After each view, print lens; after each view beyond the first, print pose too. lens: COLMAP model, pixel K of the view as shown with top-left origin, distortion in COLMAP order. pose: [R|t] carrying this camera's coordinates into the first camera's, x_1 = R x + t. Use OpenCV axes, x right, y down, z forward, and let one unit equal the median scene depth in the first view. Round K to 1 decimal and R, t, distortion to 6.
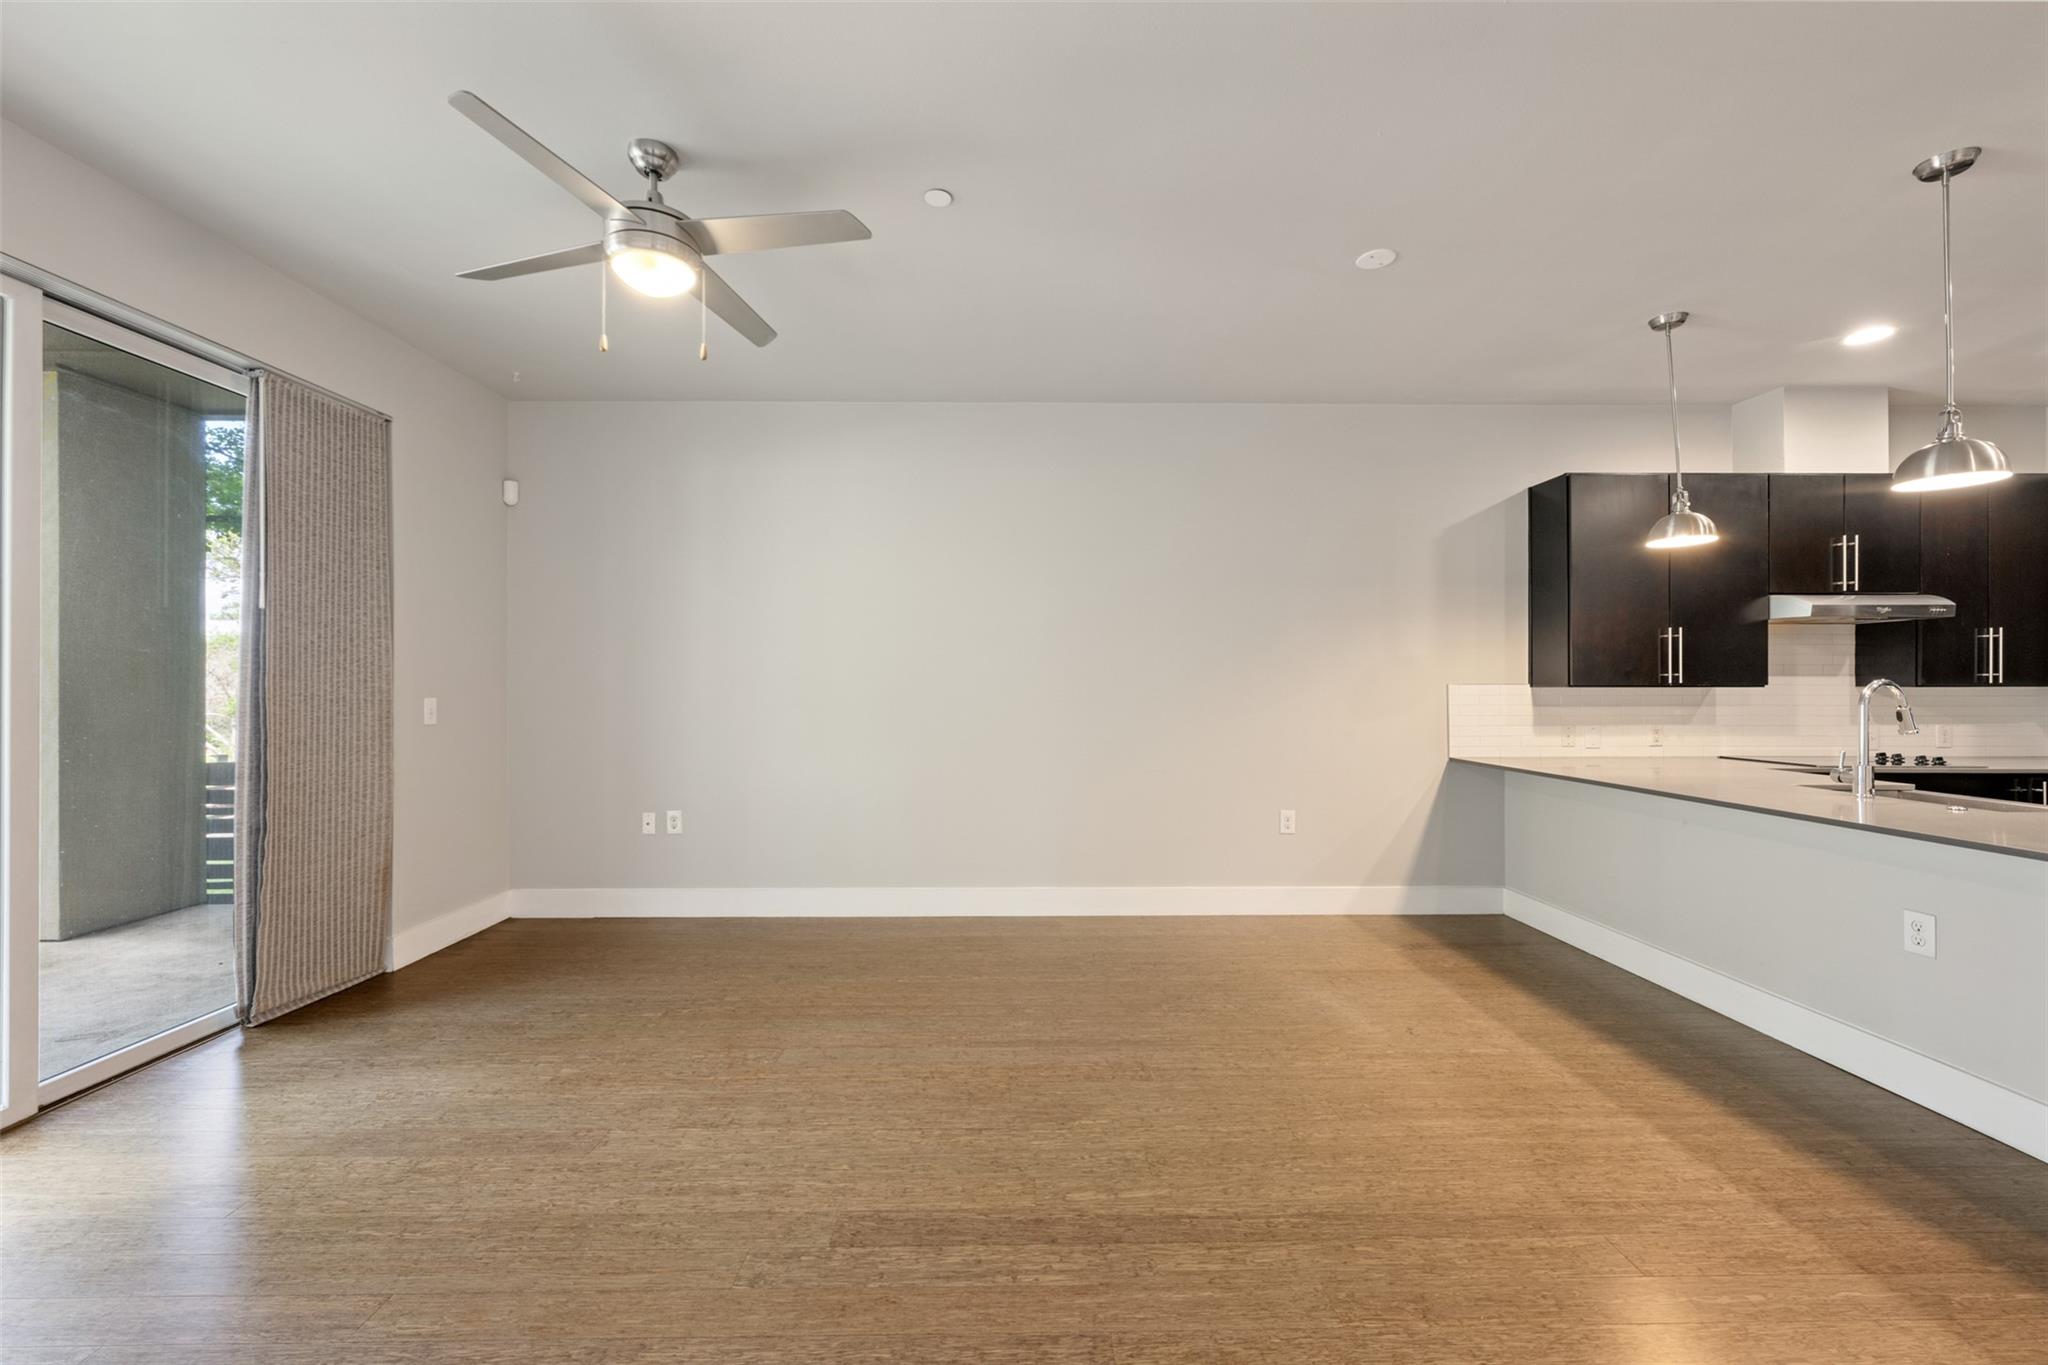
lens RADIAL K [[813.3, 0, 1024.9], [0, 813.3, 683.3], [0, 0, 1]] dist [-0.001584, 0.001422]
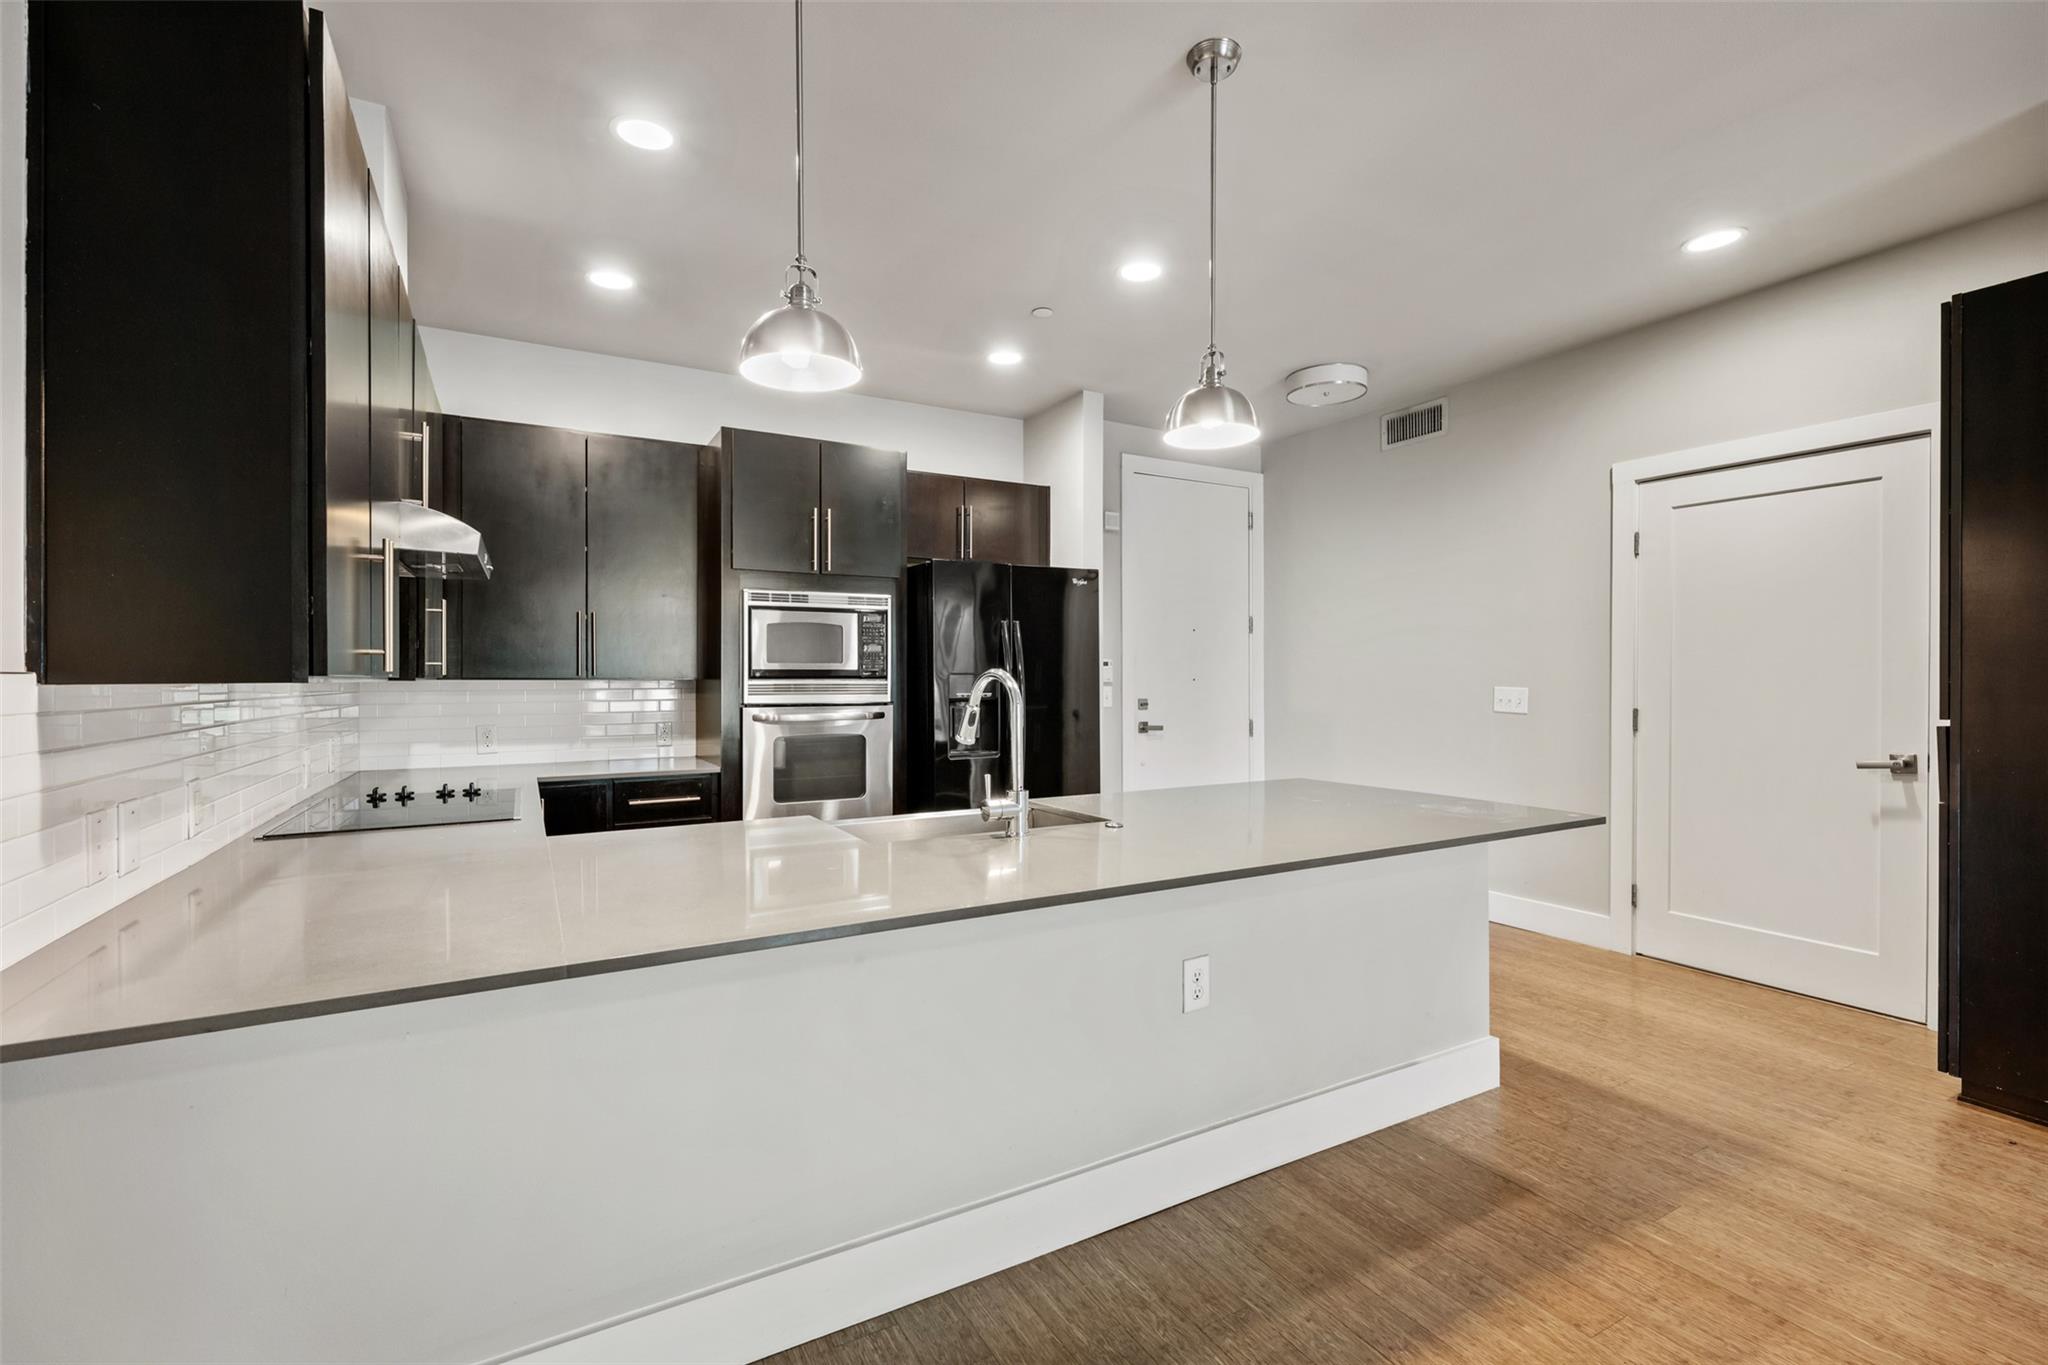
lens RADIAL K [[900.6, 0, 1025.0], [0, 900.6, 677.9], [0, 0, 1]] dist [-0.002021, -0.000081]
pose [[-0.482434, 0.003329, 0.875926, 0.253631], [-0.000203, 0.999992, -0.003912, 0.005569], [-0.875932, -0.002065, -0.482430, 0.999802]]
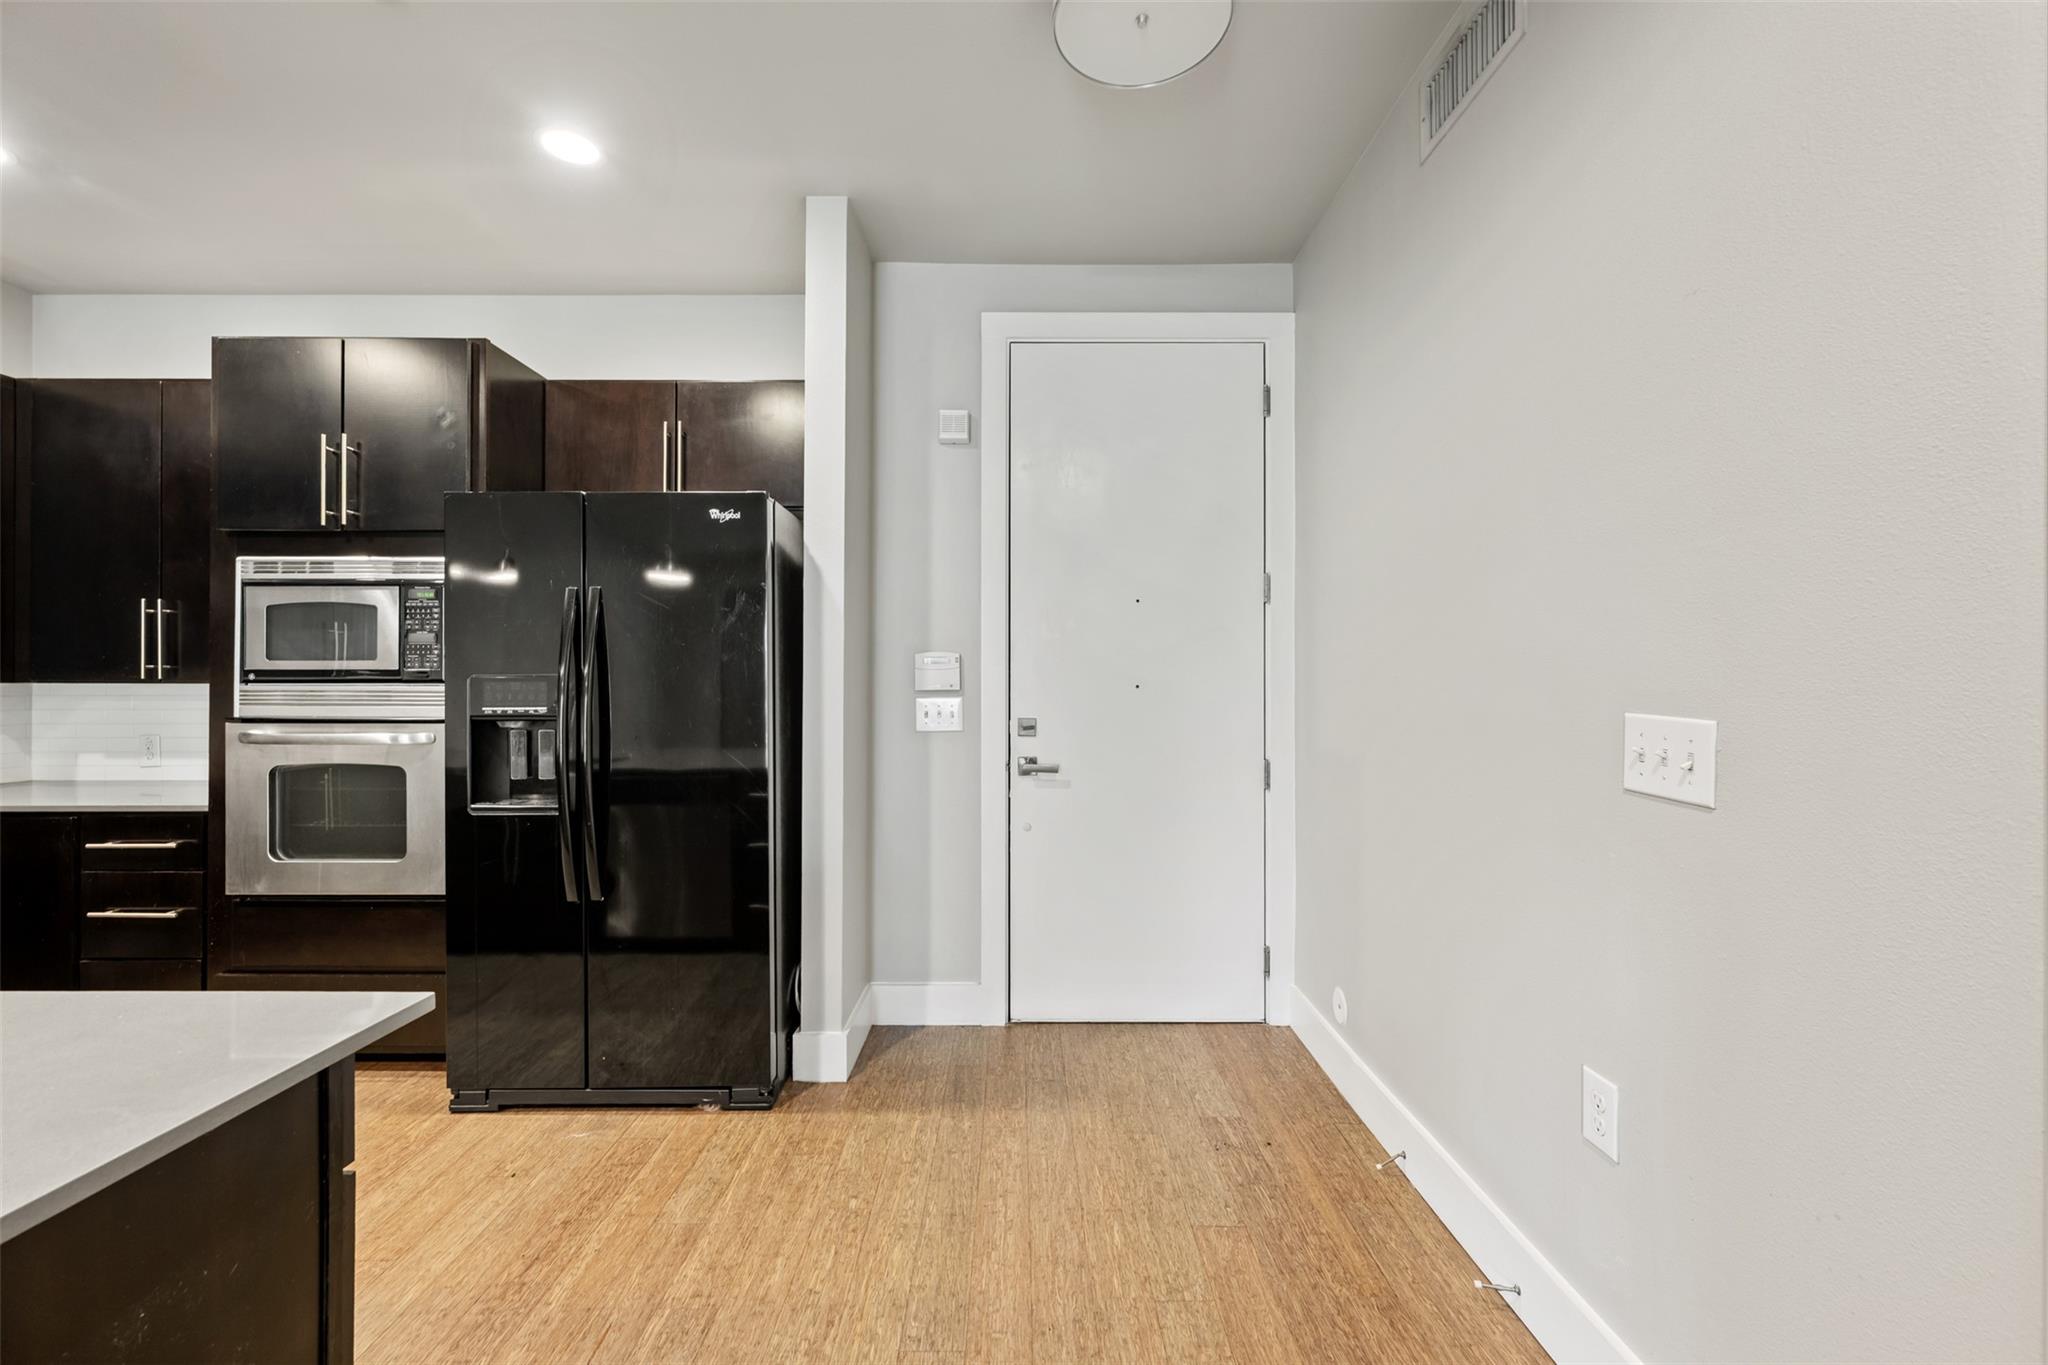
lens RADIAL K [[813.3, 0, 1028.9], [0, 813.3, 681.6], [0, 0, 1]] dist [-0.001584, 0.001422]
pose [[0.013171, 0.006209, 0.999894, 0.646601], [-0.005067, 0.999968, -0.006143, 0.002646], [-0.999900, -0.004986, 0.013202, 0.132118]]
